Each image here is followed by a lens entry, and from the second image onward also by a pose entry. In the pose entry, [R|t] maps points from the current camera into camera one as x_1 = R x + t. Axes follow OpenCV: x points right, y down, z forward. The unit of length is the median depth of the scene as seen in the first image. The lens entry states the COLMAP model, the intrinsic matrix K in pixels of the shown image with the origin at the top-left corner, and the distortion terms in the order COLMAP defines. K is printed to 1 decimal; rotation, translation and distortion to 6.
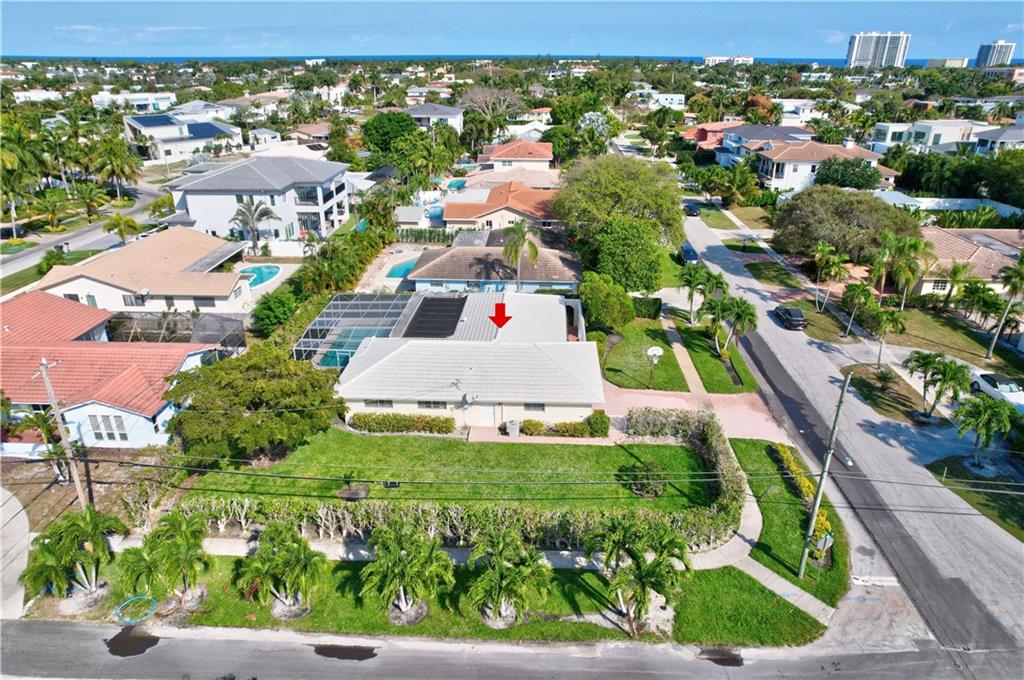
lens RADIAL K [[644.9, 0, 506.2], [0, 644.9, 365.6], [0, 0, 1]] dist [-0.069175, 0.056208]
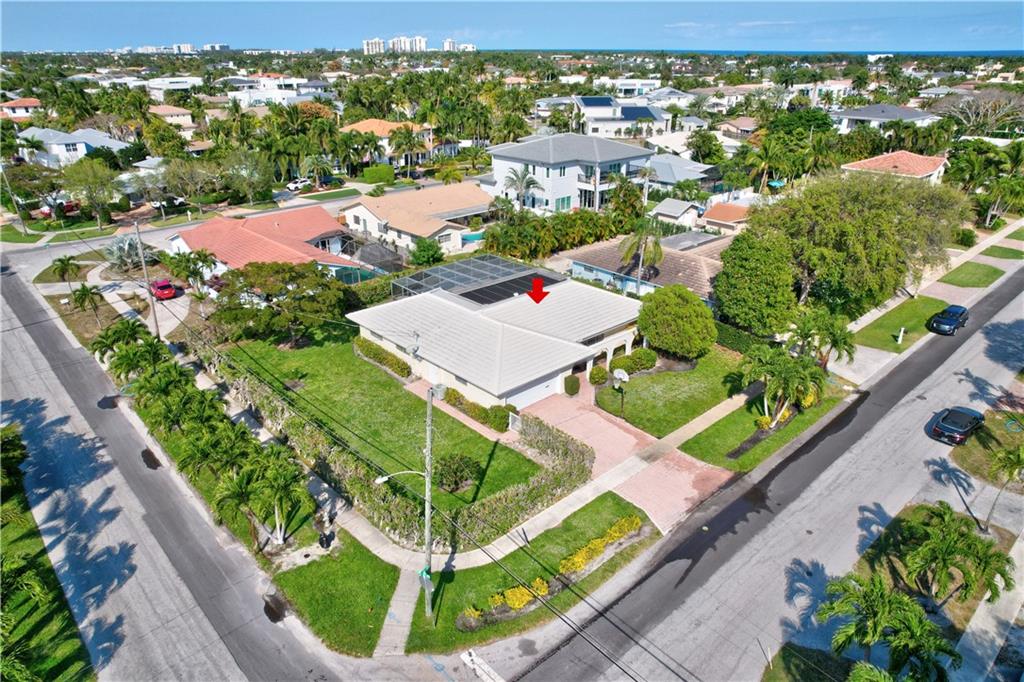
lens RADIAL K [[644.9, 0, 506.2], [0, 644.9, 366.6], [0, 0, 1]] dist [-0.069175, 0.056208]
pose [[0.710382, 0.308976, -0.632369, 0.640521], [-0.302909, 0.945234, 0.121565, -0.088317], [0.635298, 0.105192, 0.765069, 0.223198]]
